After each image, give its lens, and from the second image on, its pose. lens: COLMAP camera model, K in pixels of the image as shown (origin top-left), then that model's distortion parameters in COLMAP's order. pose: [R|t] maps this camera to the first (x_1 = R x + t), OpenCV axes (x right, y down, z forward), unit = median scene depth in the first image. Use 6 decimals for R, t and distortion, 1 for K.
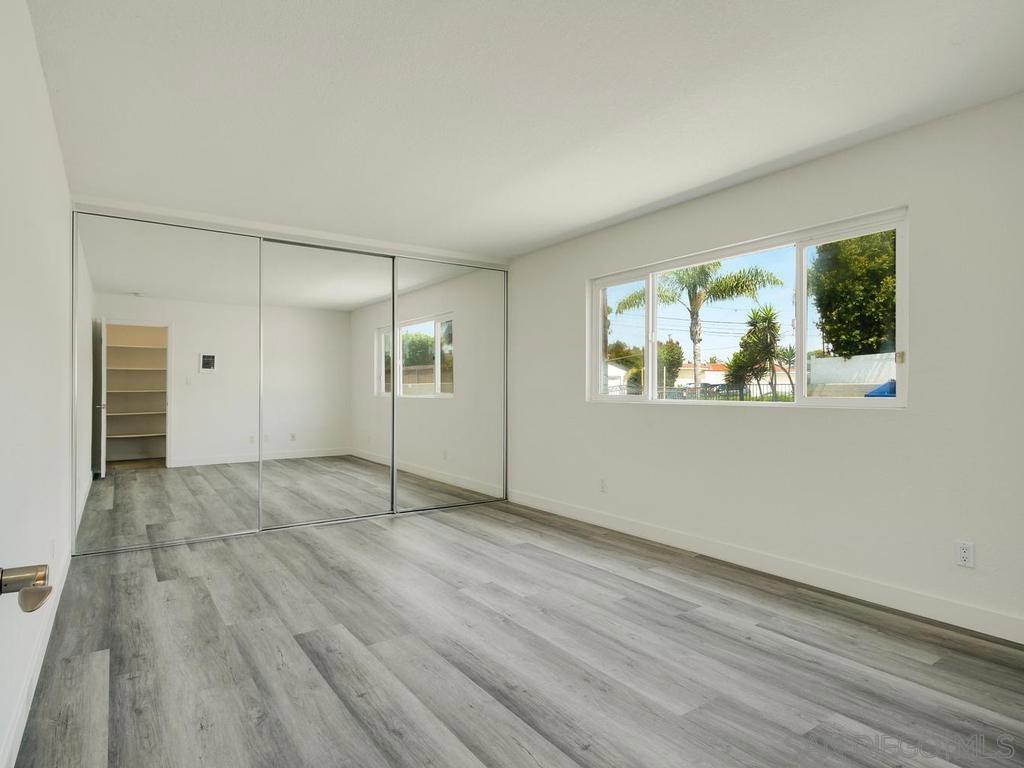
lens RADIAL K [[576.3, 0, 499.9], [0, 576.3, 392.6], [0, 0, 1]] dist [-0.011681, -0.007013]
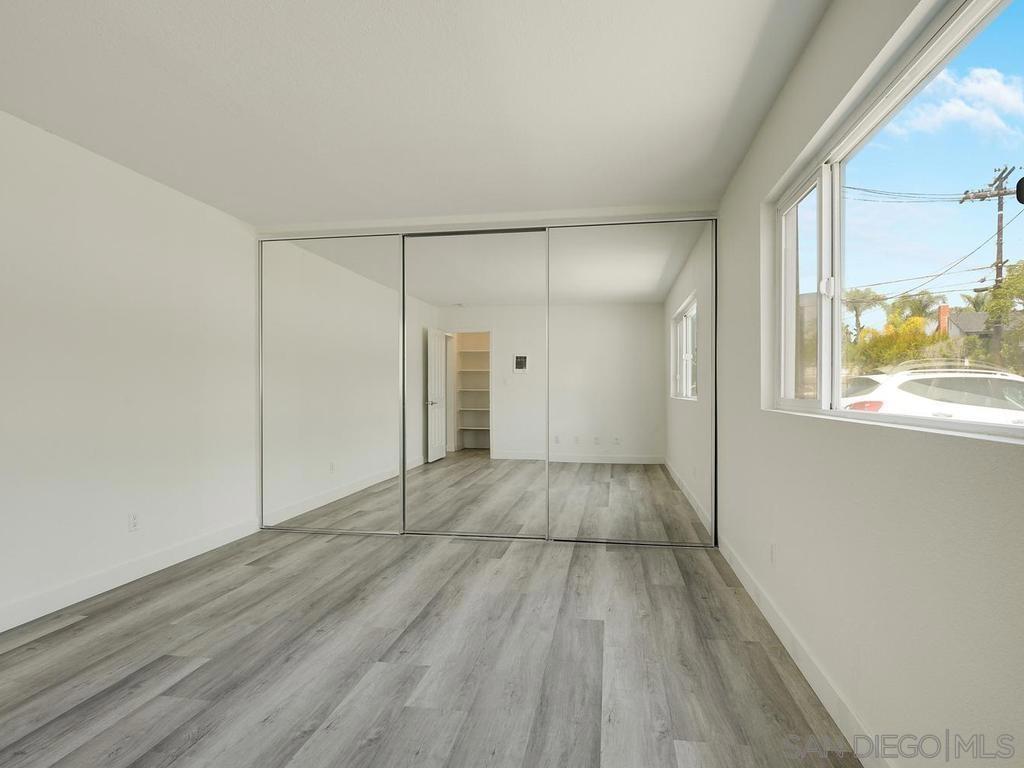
lens RADIAL K [[576.3, 0, 512.7], [0, 576.3, 389.5], [0, 0, 1]] dist [-0.011681, -0.007013]
pose [[0.720149, -0.001108, -0.693819, 0.572643], [-0.000256, 0.999998, -0.001862, -0.004918], [0.693820, 0.001519, 0.720147, 0.601700]]
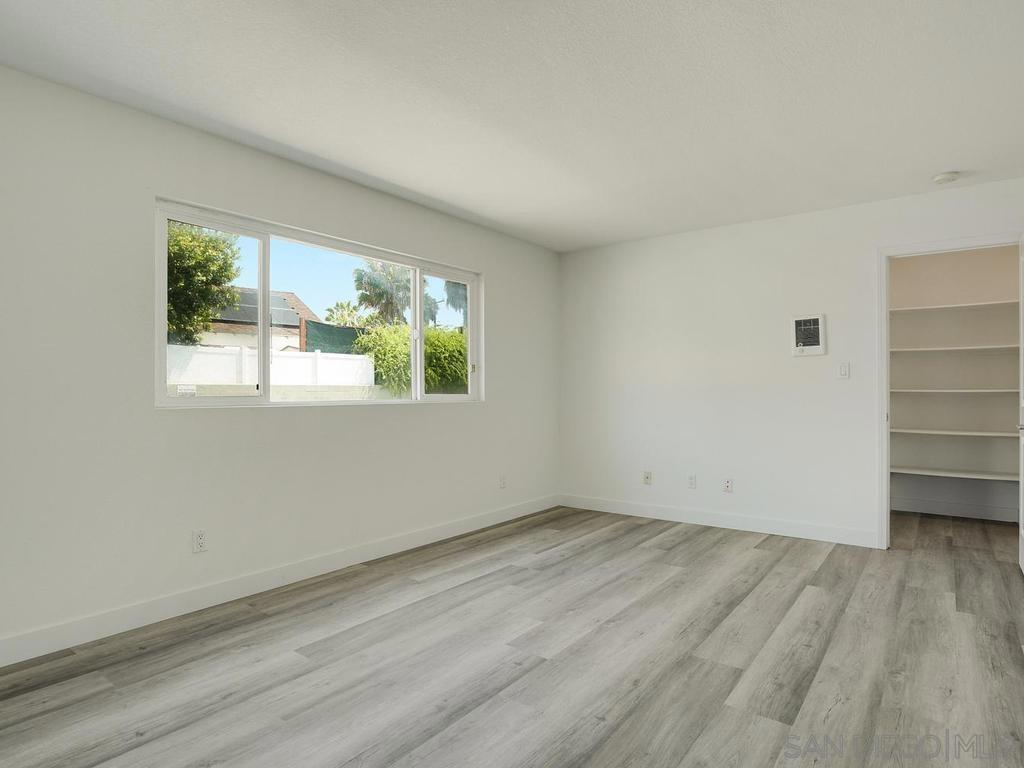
lens RADIAL K [[576.3, 0, 535.8], [0, 576.3, 387.2], [0, 0, 1]] dist [-0.011681, -0.007013]
pose [[-0.348199, 0.001603, 0.937419, -0.773635], [-0.000340, 0.999998, -0.001836, -0.006296], [-0.937421, -0.000958, -0.348198, 1.295353]]
